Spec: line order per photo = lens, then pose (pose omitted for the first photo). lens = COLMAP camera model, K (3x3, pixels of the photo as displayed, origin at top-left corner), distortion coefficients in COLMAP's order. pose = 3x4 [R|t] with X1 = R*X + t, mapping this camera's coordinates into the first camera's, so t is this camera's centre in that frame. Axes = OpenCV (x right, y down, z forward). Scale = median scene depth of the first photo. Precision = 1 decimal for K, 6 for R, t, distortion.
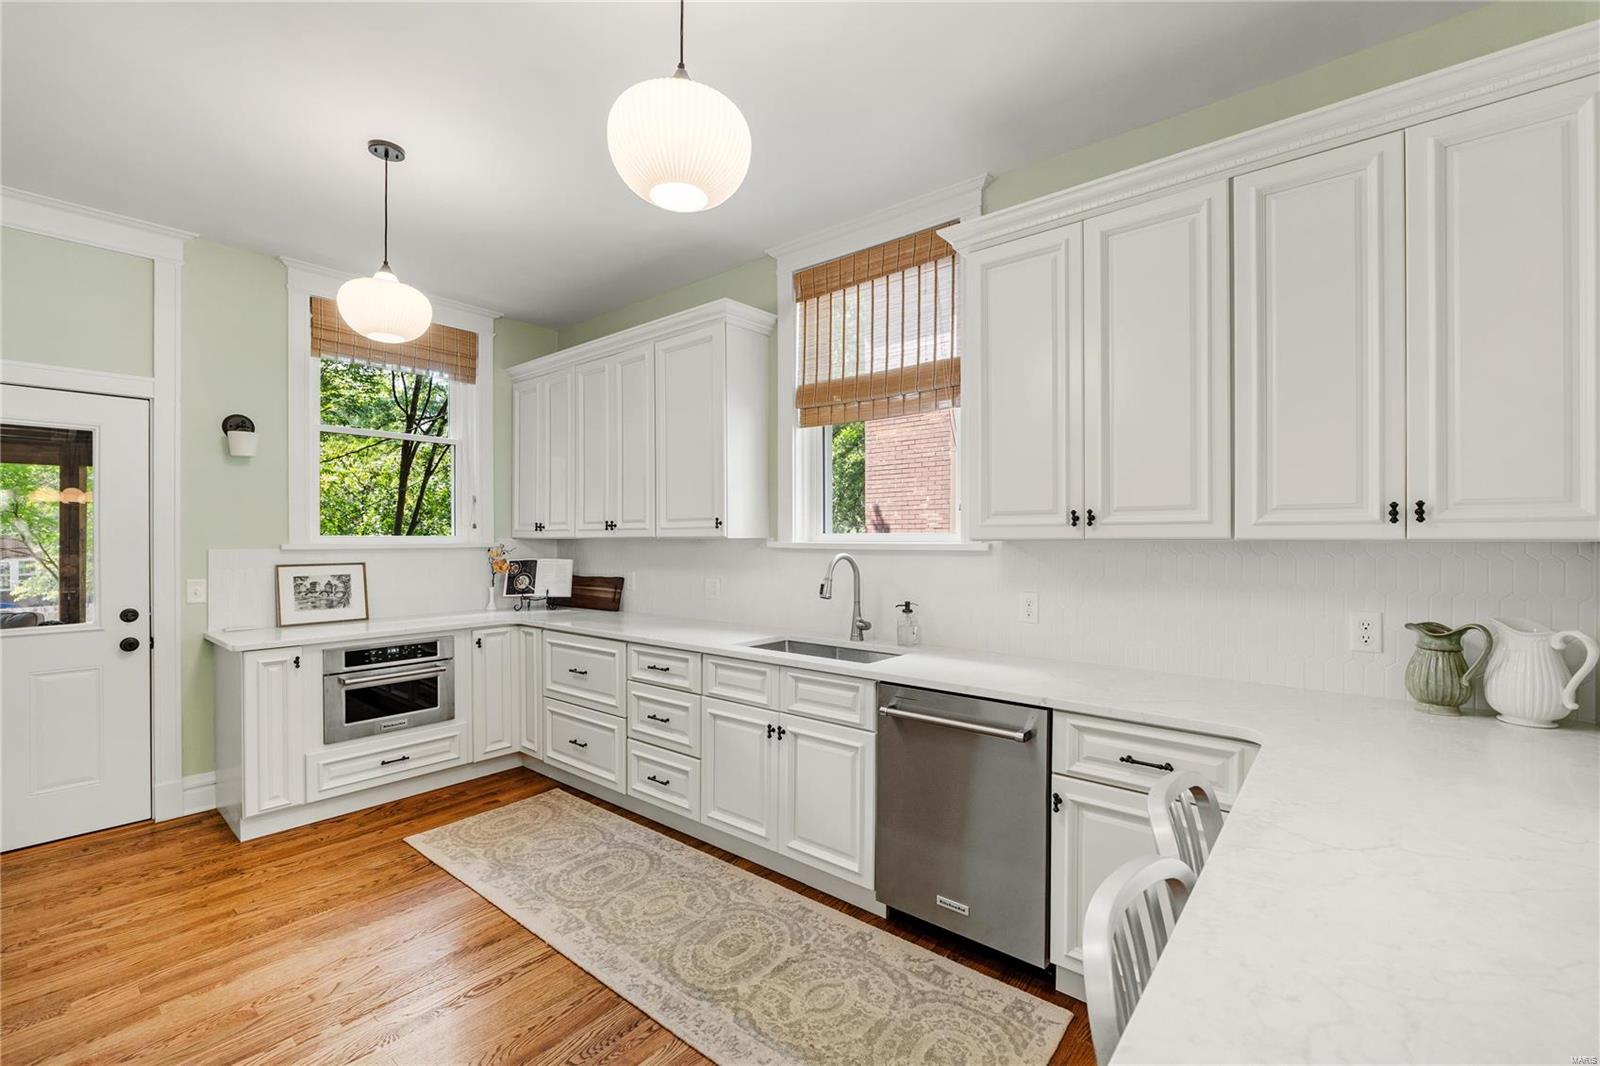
lens RADIAL K [[674.8, 0, 804.8], [0, 674.8, 540.2], [0, 0, 1]] dist [-0.010441, 0.000662]
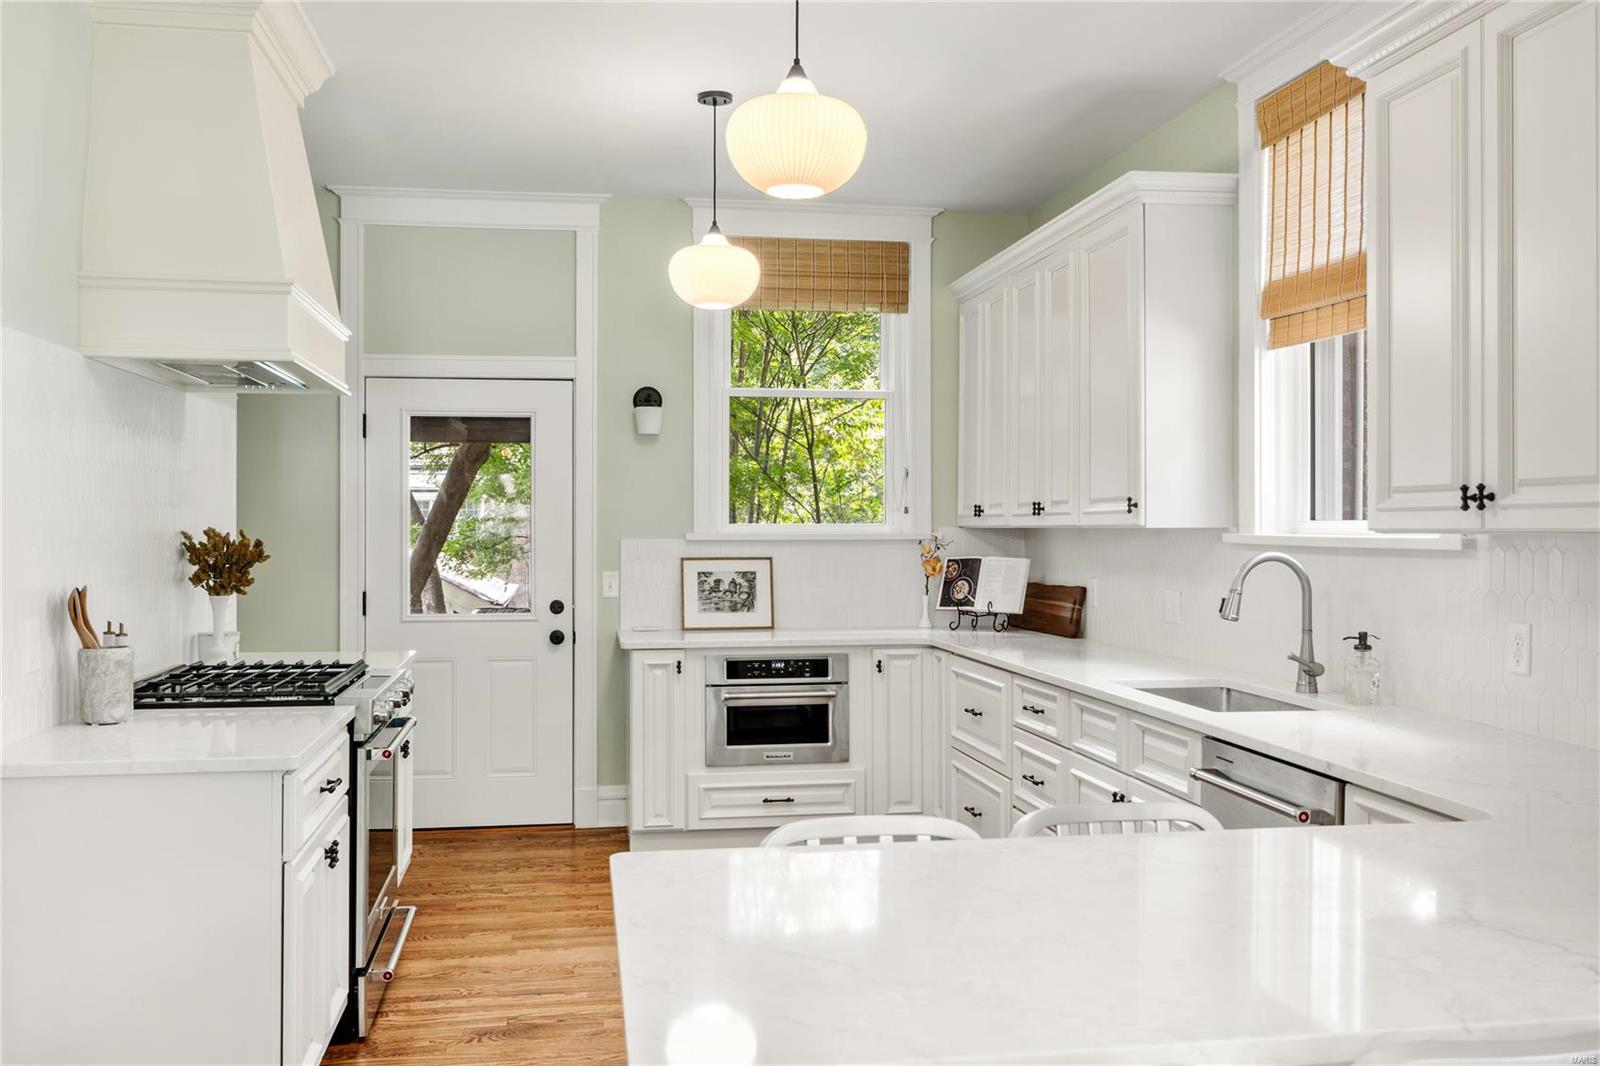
lens RADIAL K [[1367.3, 0, 801.0], [0, 1367.3, 529.5], [0, 0, 1]] dist [0.001588, -0.000455]
pose [[0.755206, 0.002796, -0.655481, 0.533403], [-0.002675, 0.999996, 0.001183, -0.002086], [0.655482, 0.000860, 0.755211, -0.250406]]
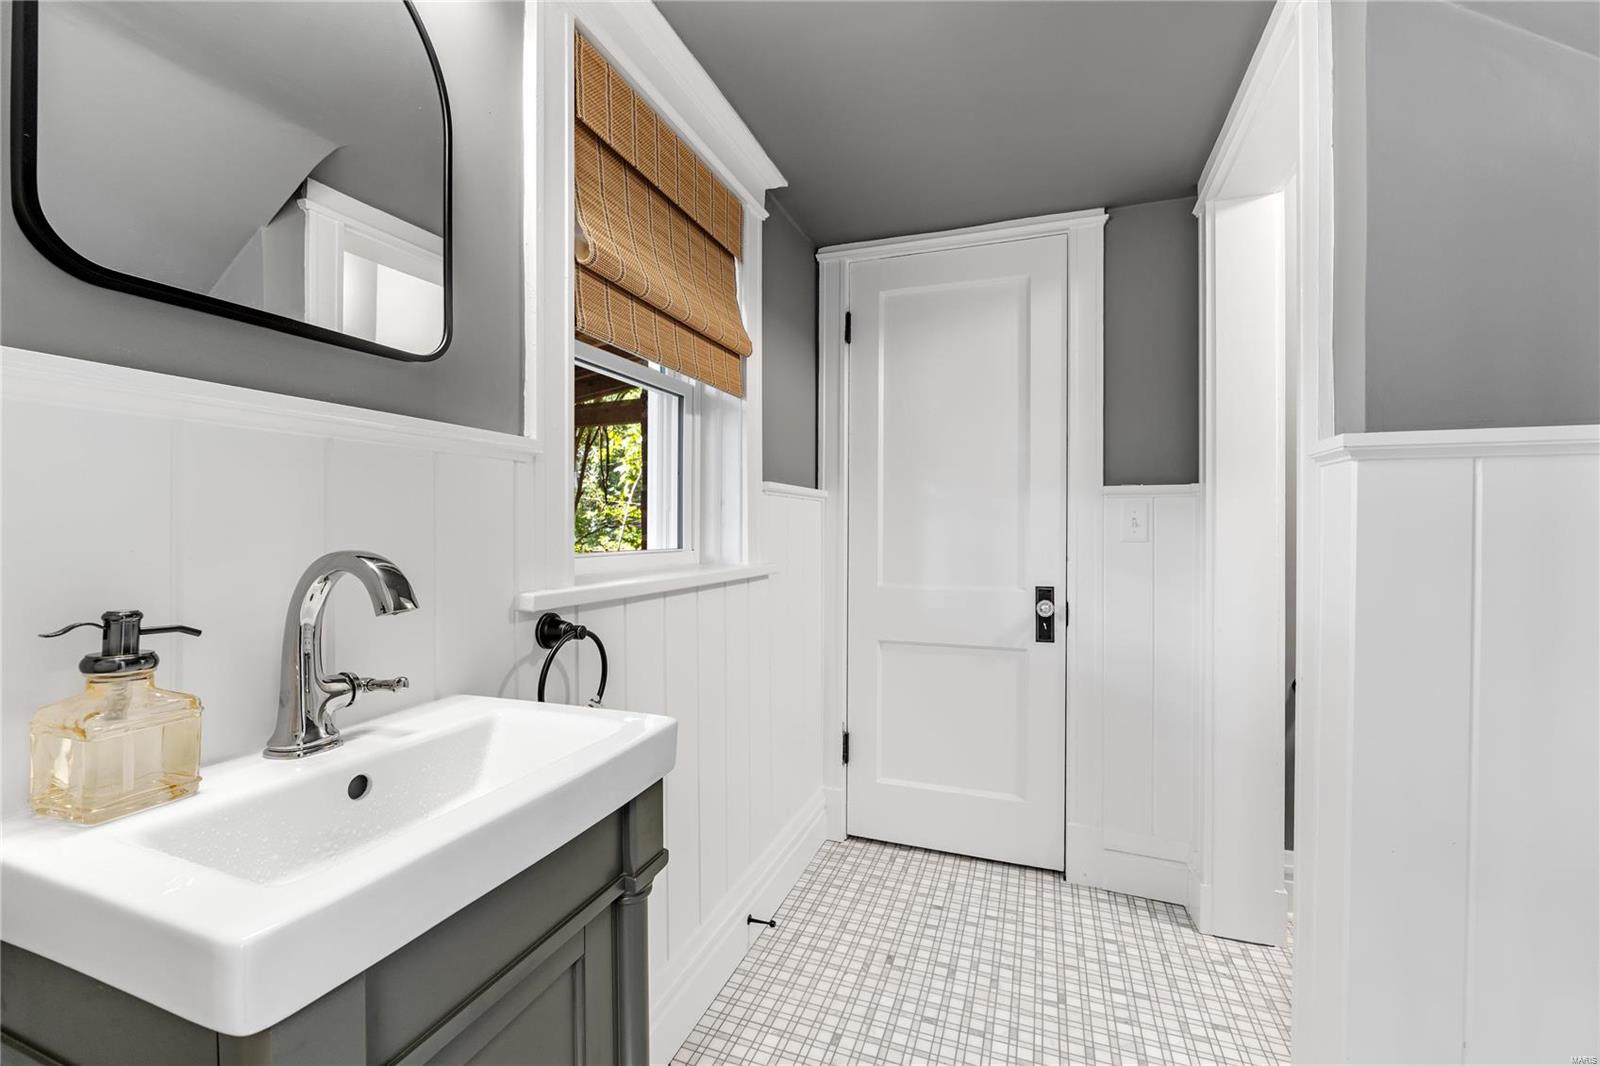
lens RADIAL K [[674.8, 0, 798.1], [0, 674.8, 531.2], [0, 0, 1]] dist [-0.010441, 0.000662]
pose [[0.944920, 0.002811, 0.327288, 0.234998], [-0.004016, 0.999987, 0.003006, 0.065342], [-0.327275, -0.004155, 0.944920, 0.725727]]
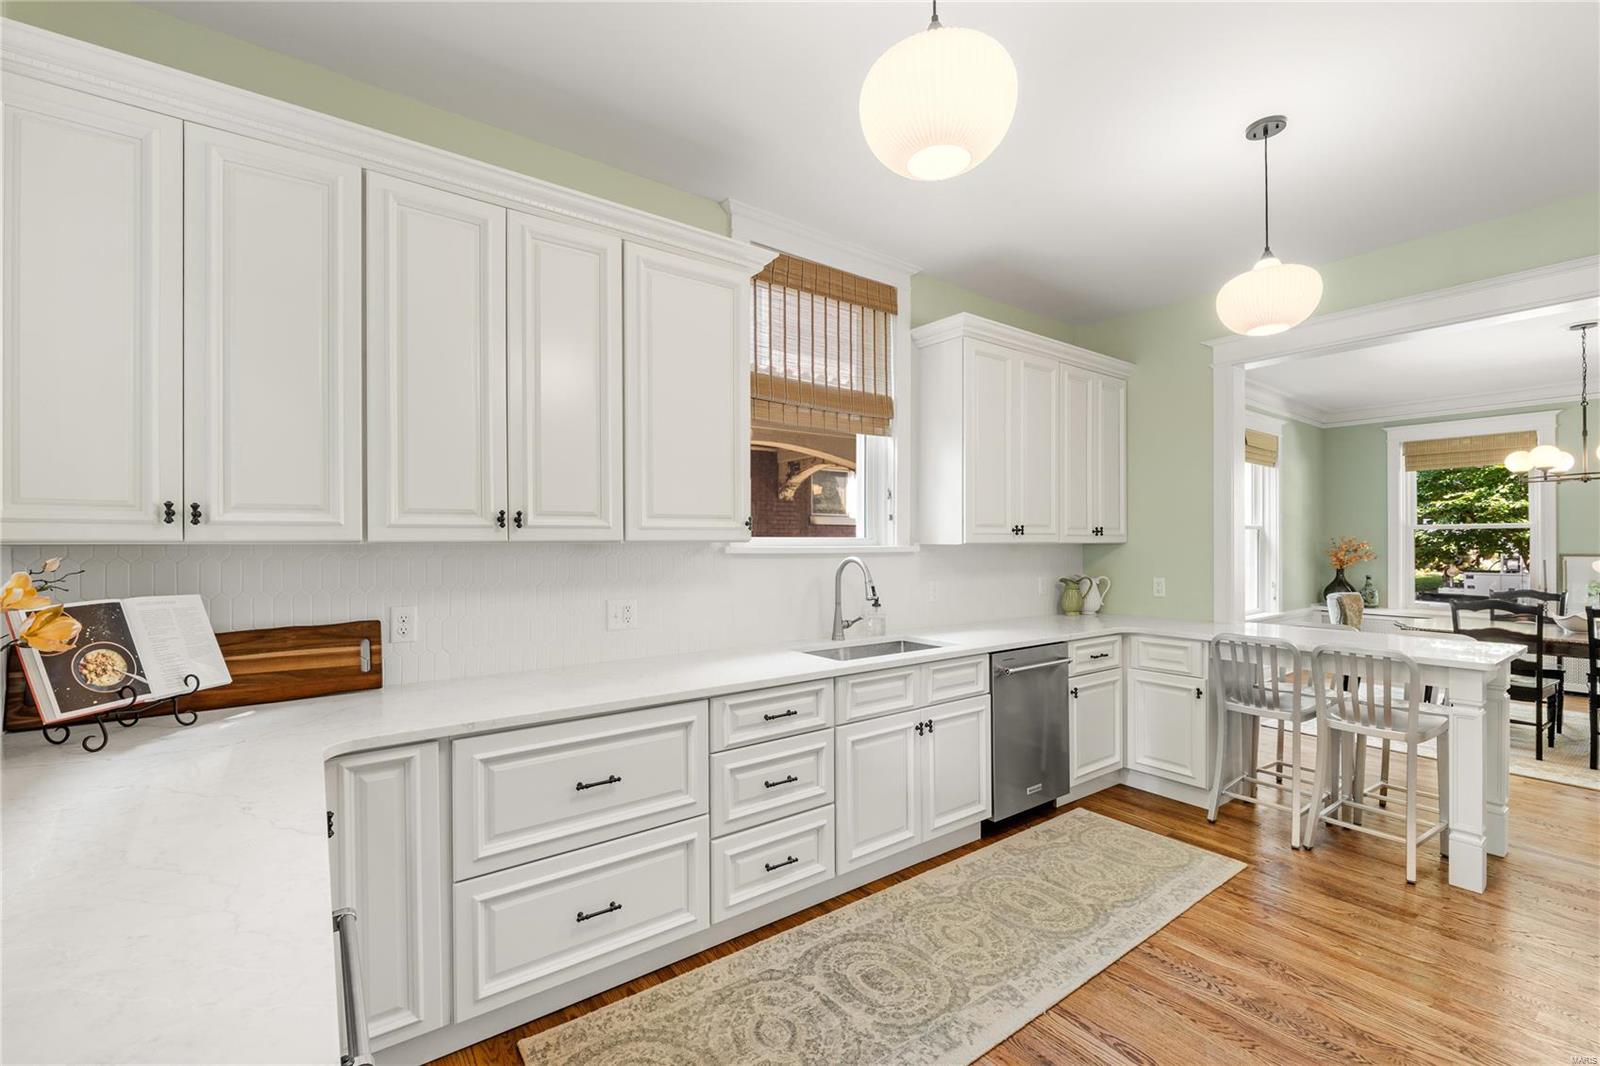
lens RADIAL K [[674.8, 0, 801.1], [0, 674.8, 538.1], [0, 0, 1]] dist [-0.010441, 0.000662]
pose [[0.242794, 0.004045, 0.970069, -0.922092], [0.000938, 0.999990, -0.004405, -0.004666], [-0.970077, 0.001980, 0.242788, 0.775107]]
